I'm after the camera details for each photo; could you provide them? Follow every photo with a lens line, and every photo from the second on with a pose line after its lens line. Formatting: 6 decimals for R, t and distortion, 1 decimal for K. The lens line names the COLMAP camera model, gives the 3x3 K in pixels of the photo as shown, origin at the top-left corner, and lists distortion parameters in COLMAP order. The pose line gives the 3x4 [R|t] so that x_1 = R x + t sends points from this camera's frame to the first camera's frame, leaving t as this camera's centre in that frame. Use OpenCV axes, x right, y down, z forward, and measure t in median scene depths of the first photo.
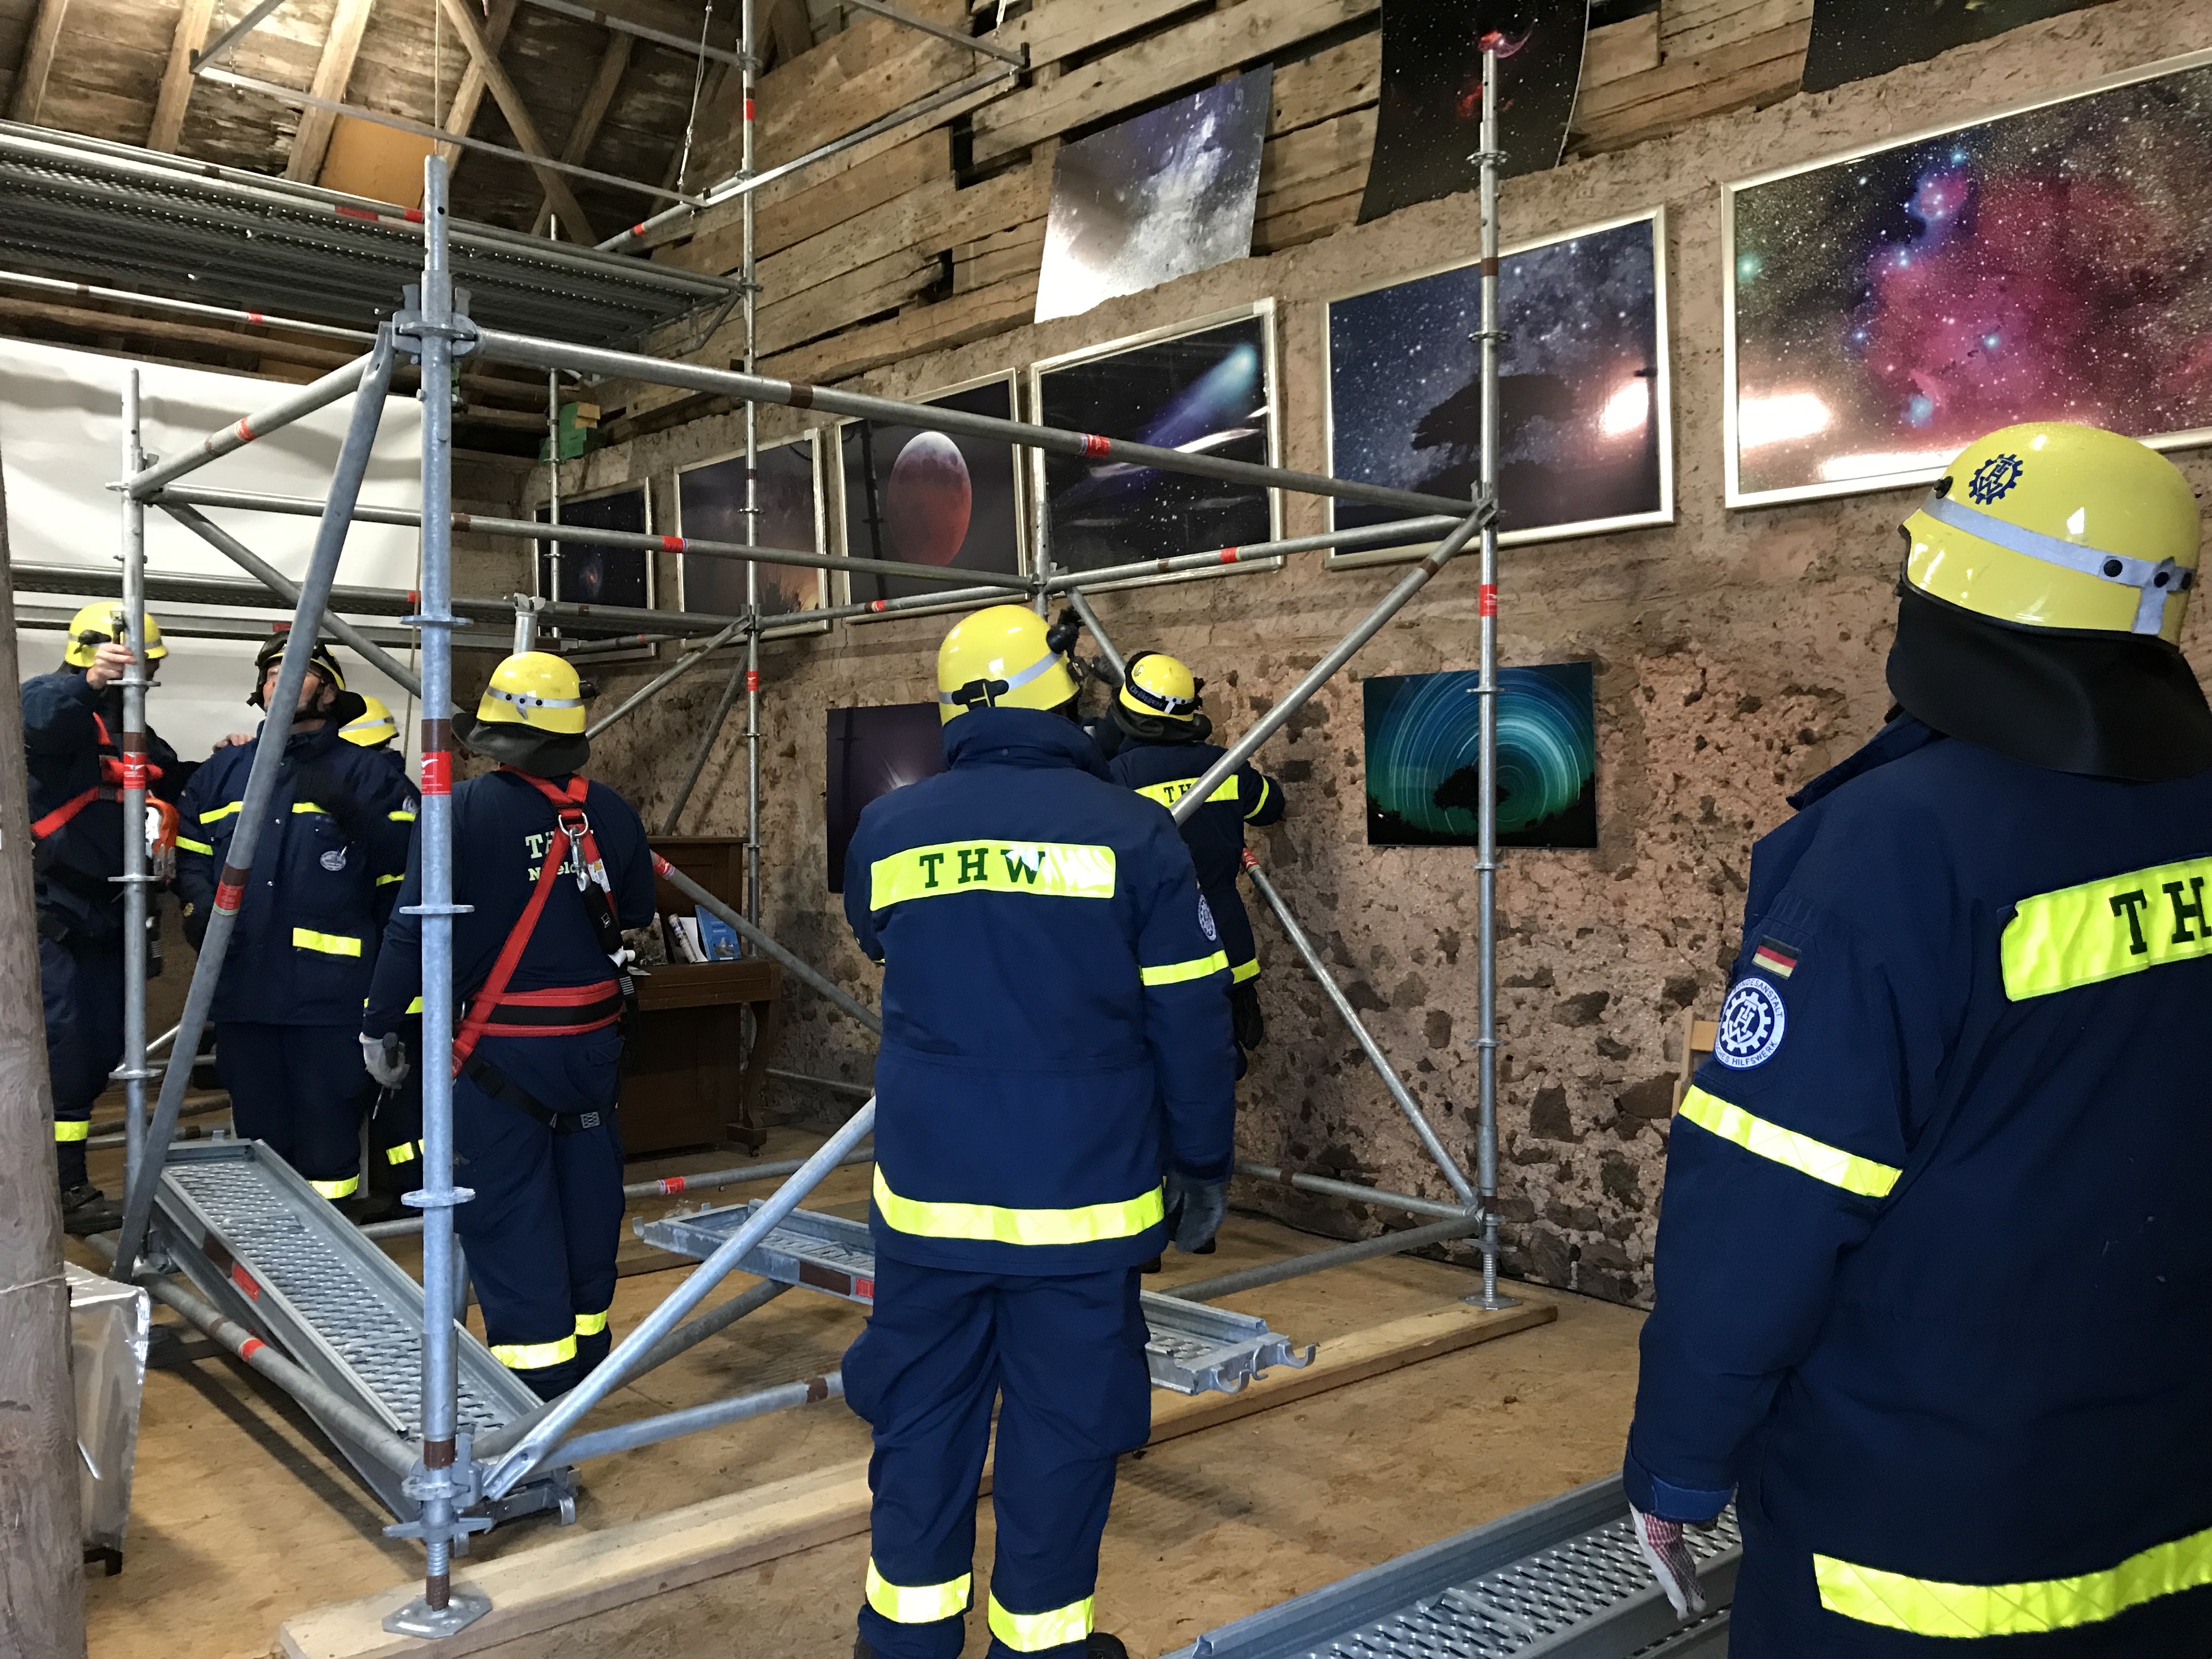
lens RADIAL K [[1797.0, 0, 1101.0], [0, 1797.0, 813.6], [0, 0, 1]] dist [0.024433, -0.019076]
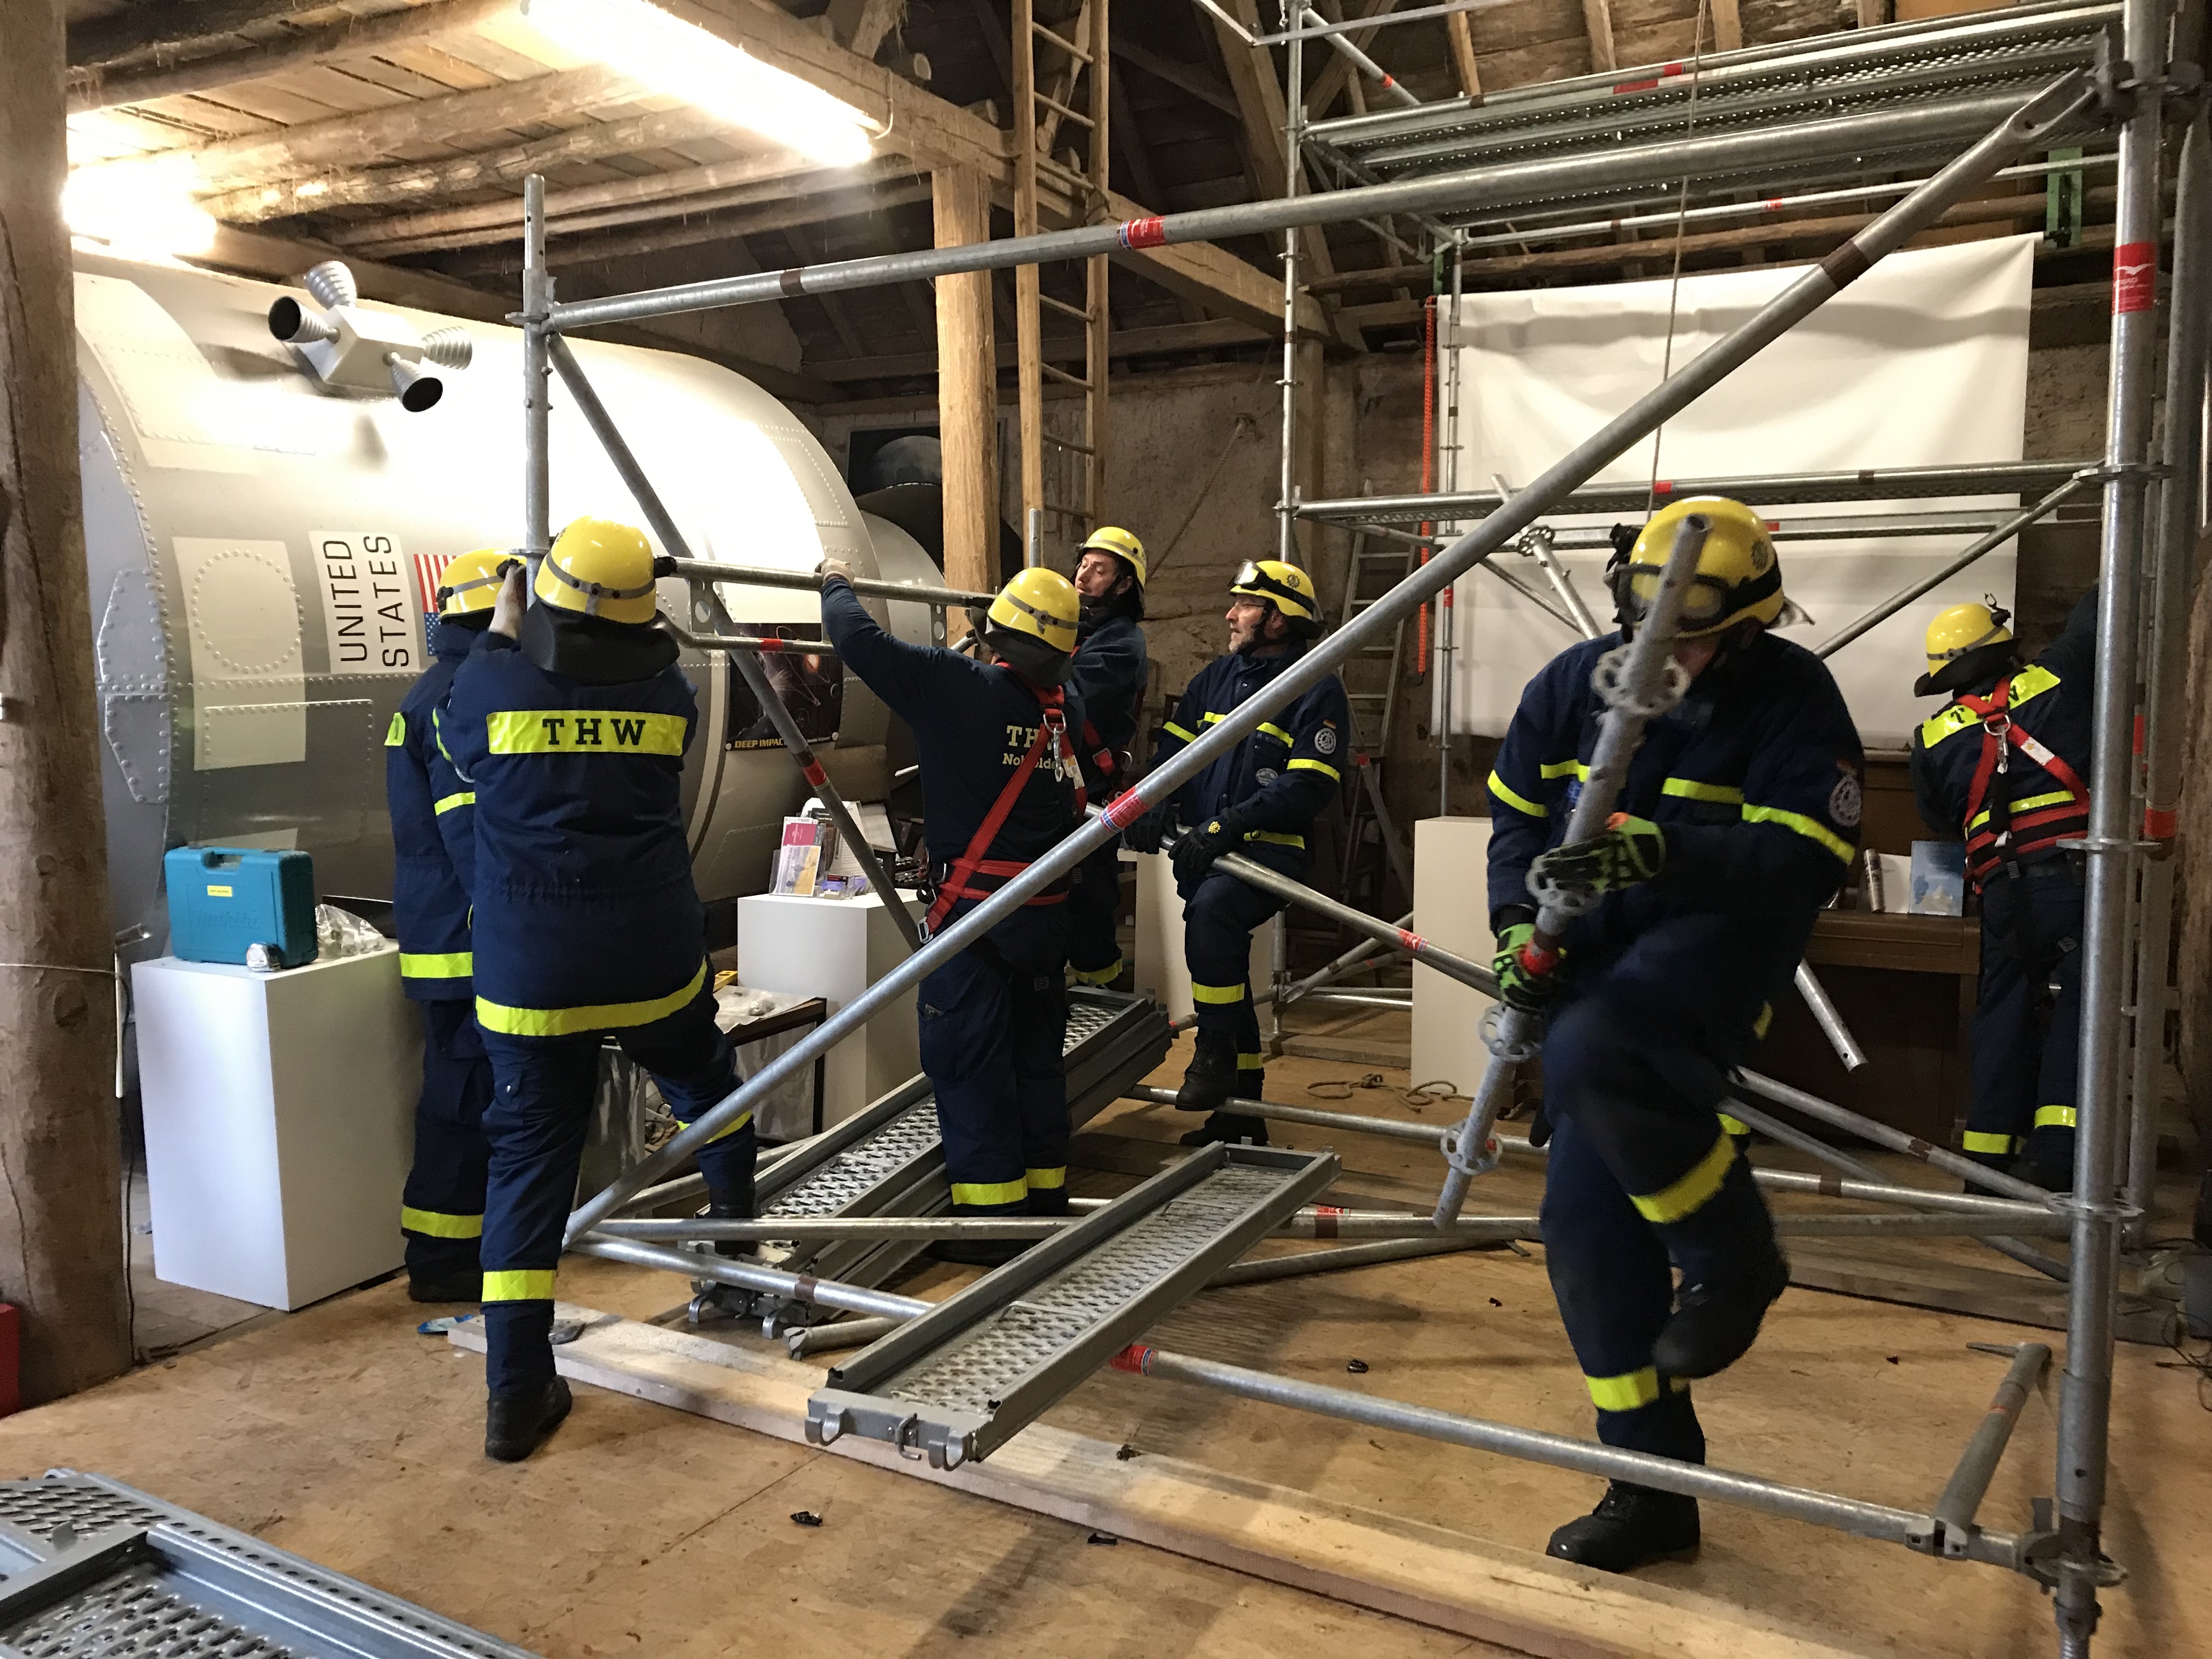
lens RADIAL K [[1797.0, 0, 1093.8], [0, 1797.0, 808.9], [0, 0, 1]] dist [0.024433, -0.019076]
pose [[0.315123, 0.057346, -0.947317, 0.439307], [-0.016940, 0.998354, 0.054801, 0.005298], [0.948899, -0.001222, 0.315576, 0.429225]]
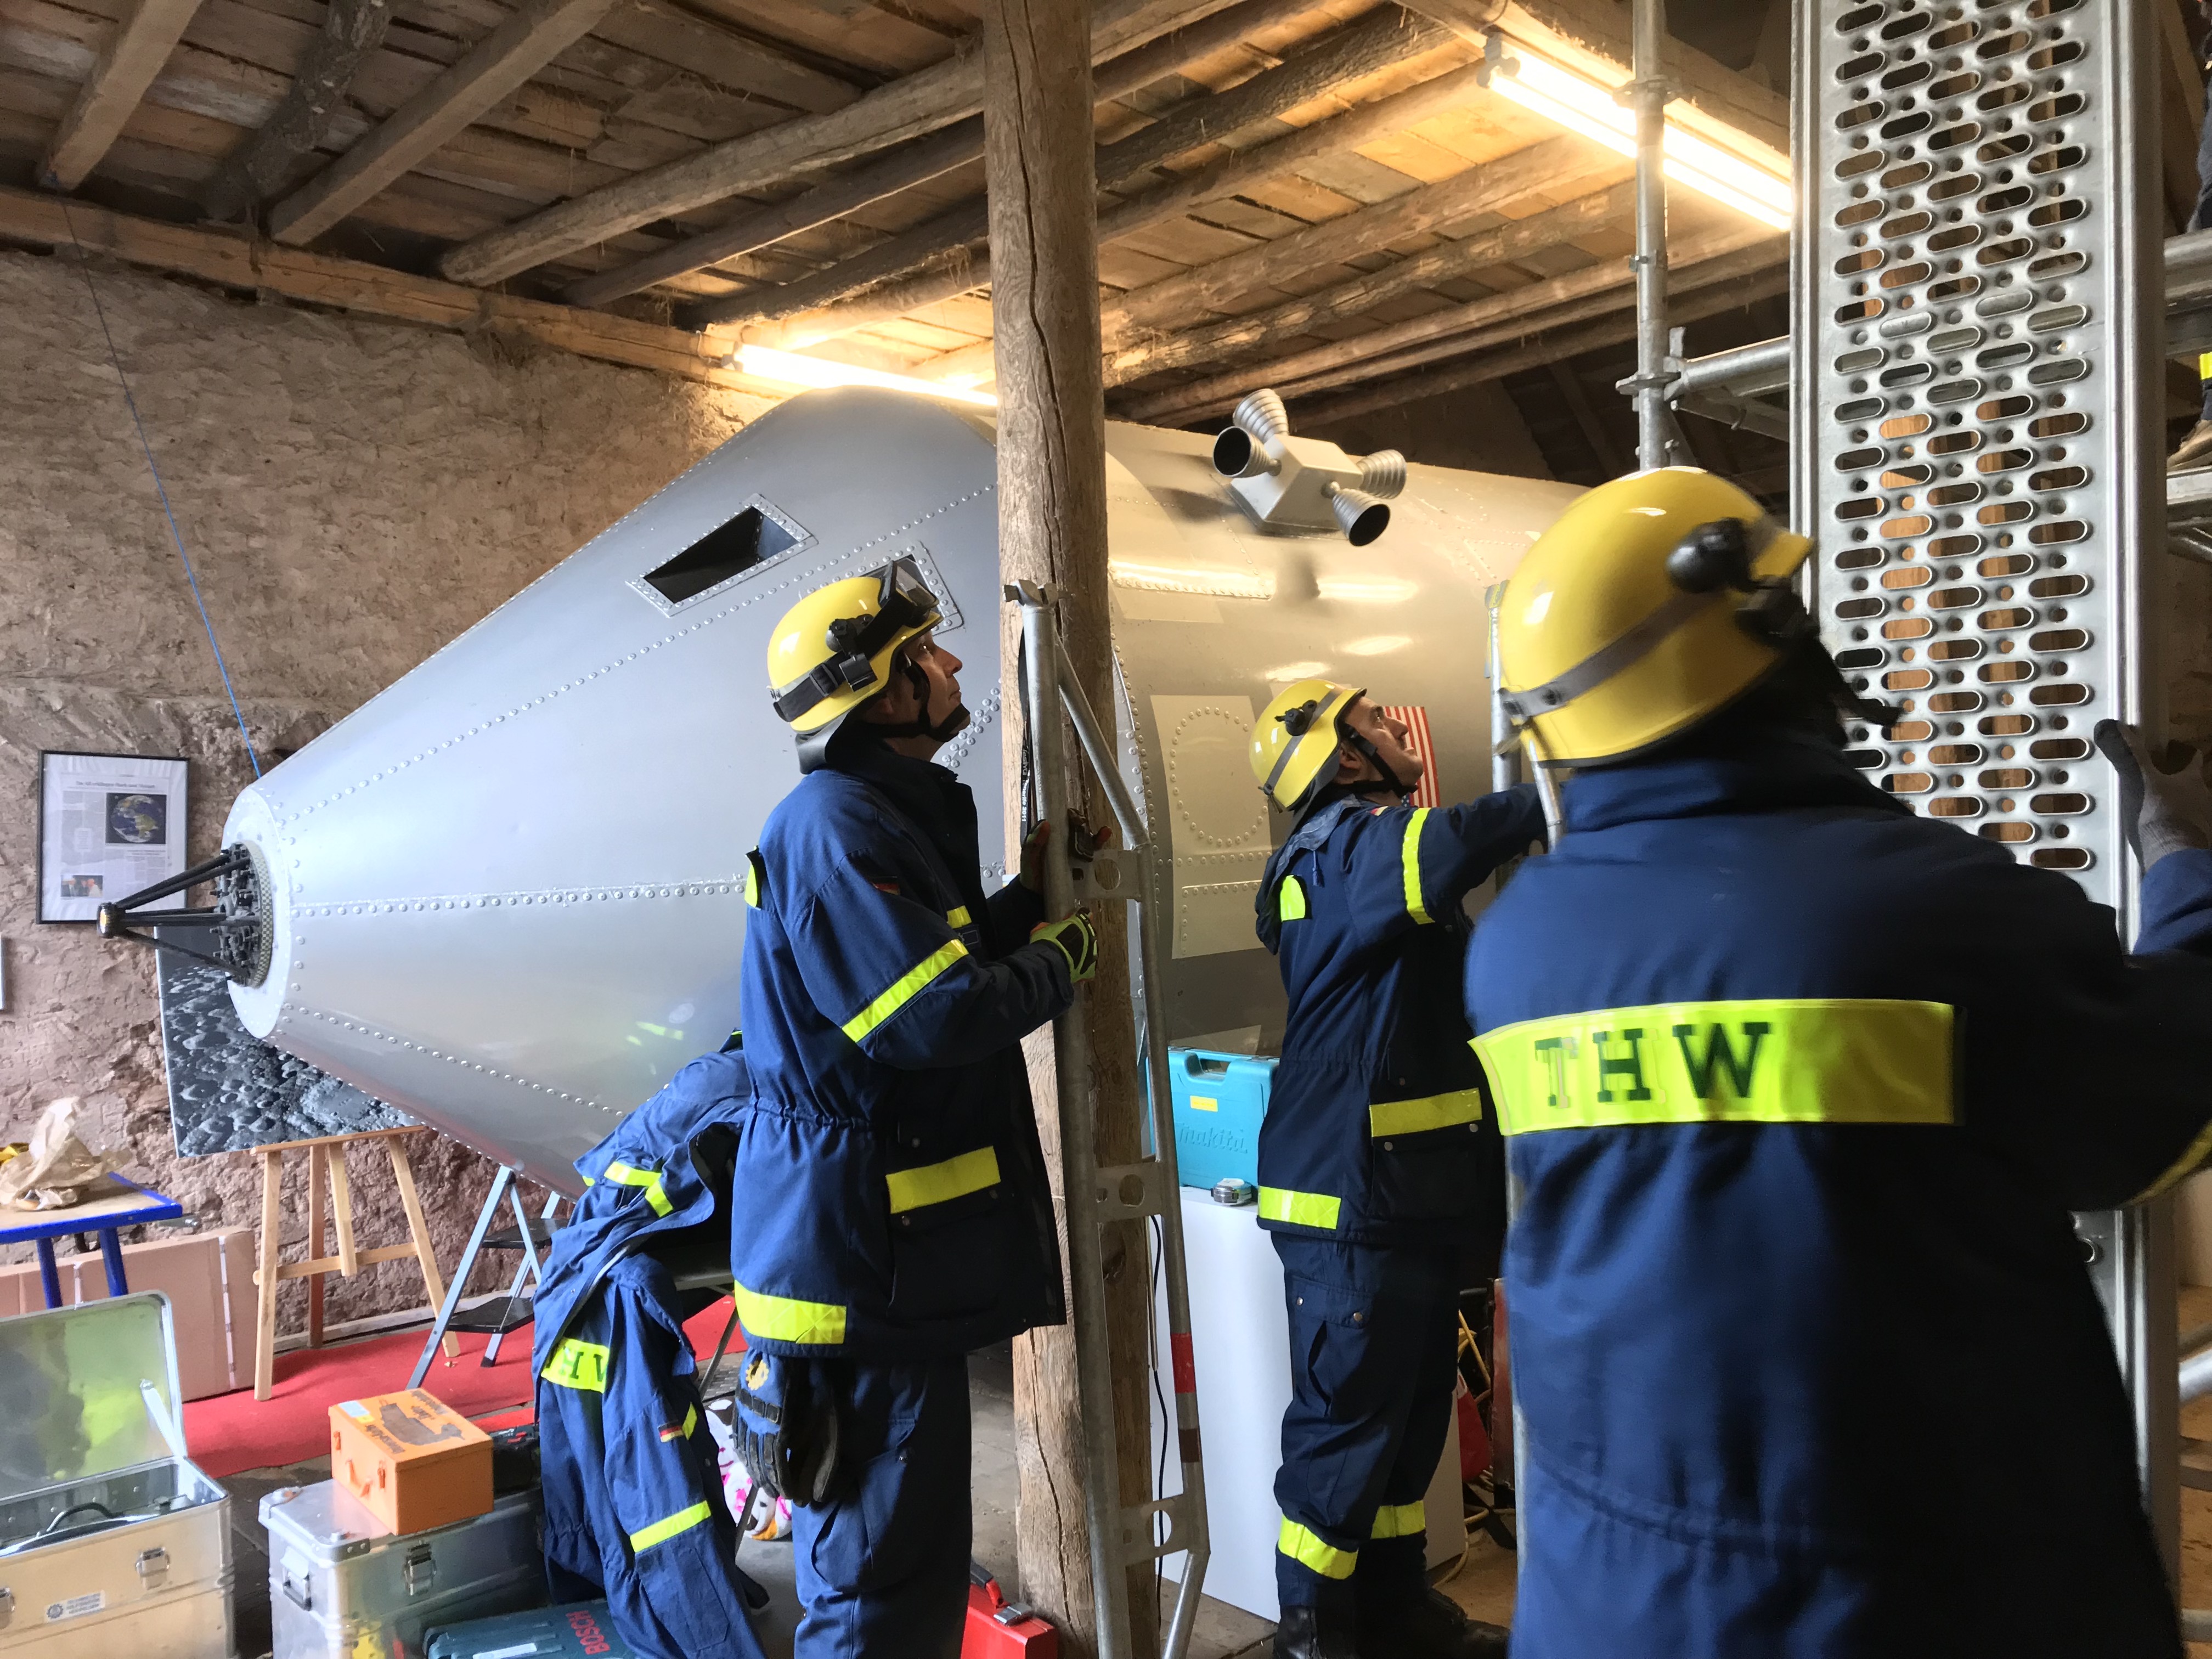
lens RADIAL K [[1797.0, 0, 1089.6], [0, 1797.0, 813.5], [0, 0, 1]] dist [0.024433, -0.019076]
pose [[-0.016020, -0.035783, -0.999231, 0.278771], [0.004378, 0.999347, -0.035857, 0.006834], [0.999862, -0.004949, -0.015853, 0.308330]]
